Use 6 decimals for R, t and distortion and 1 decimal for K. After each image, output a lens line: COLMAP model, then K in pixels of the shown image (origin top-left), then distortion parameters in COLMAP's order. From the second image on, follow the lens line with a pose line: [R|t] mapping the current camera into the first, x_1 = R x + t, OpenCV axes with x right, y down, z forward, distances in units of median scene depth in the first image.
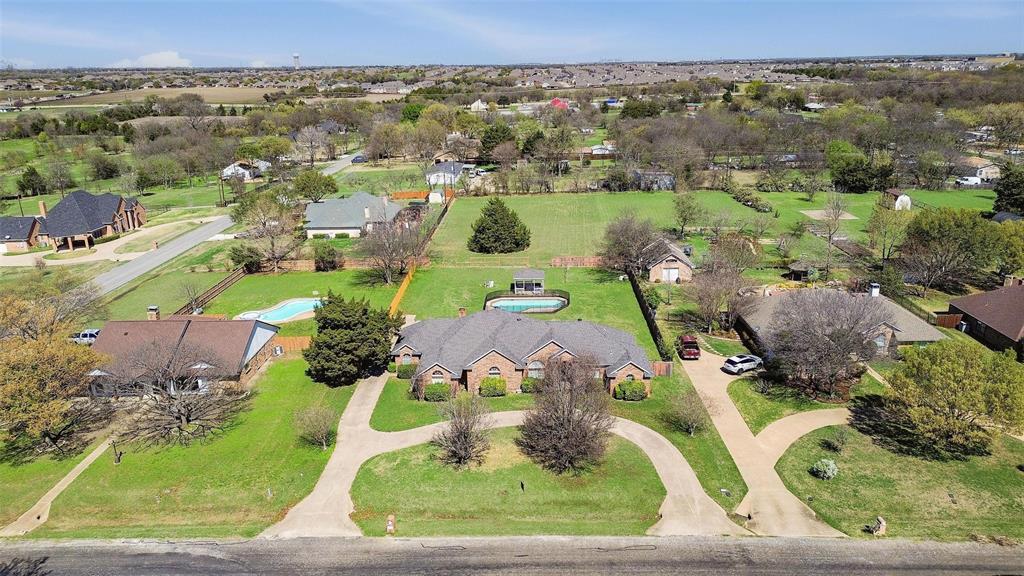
lens RADIAL K [[718.7, 0, 515.0], [0, 718.7, 289.4], [0, 0, 1]] dist [0.073730, -0.075372]
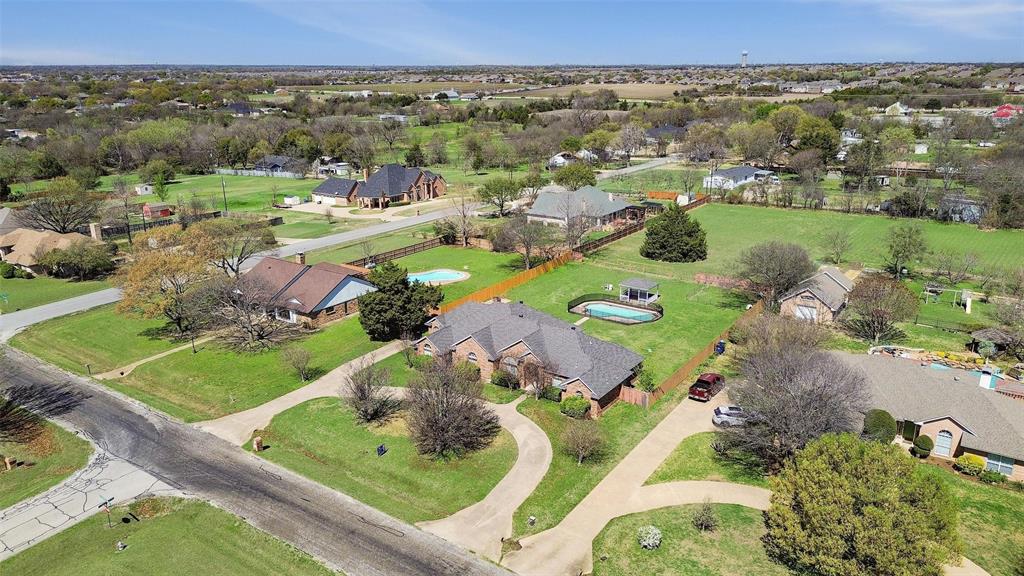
lens RADIAL K [[718.7, 0, 515.0], [0, 718.7, 289.4], [0, 0, 1]] dist [0.073730, -0.075372]
pose [[0.831671, 0.176328, -0.526527, 0.389254], [-0.174557, 0.983190, 0.053540, -0.035448], [0.527117, 0.047382, 0.848471, 0.090715]]
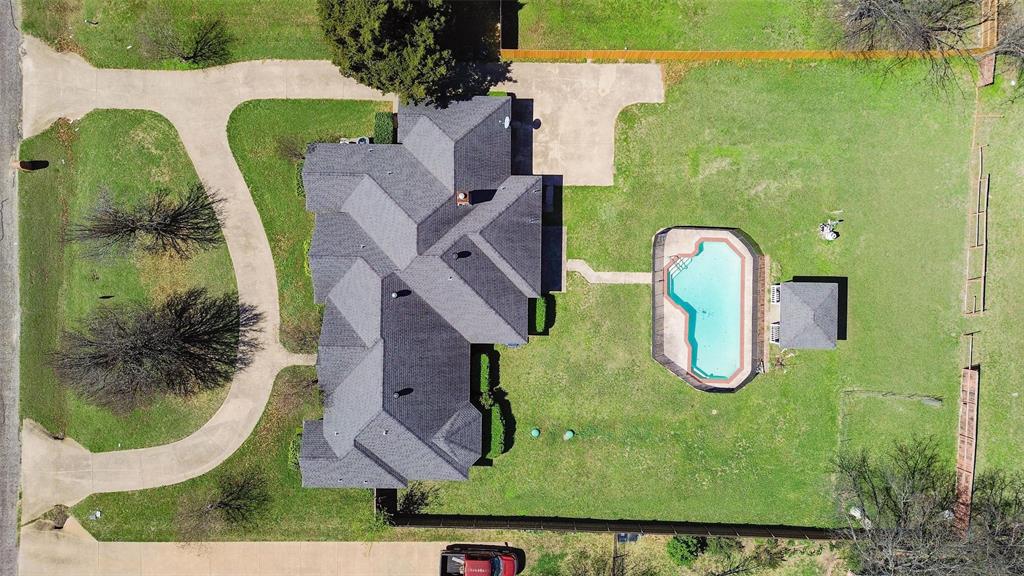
lens RADIAL K [[718.7, 0, 515.0], [0, 718.7, 289.4], [0, 0, 1]] dist [0.073730, -0.075372]
pose [[0.002531, 0.999563, 0.029459, -0.014469], [-0.295592, -0.027395, 0.954921, -0.419295], [0.955311, -0.011125, 0.295394, 0.671626]]
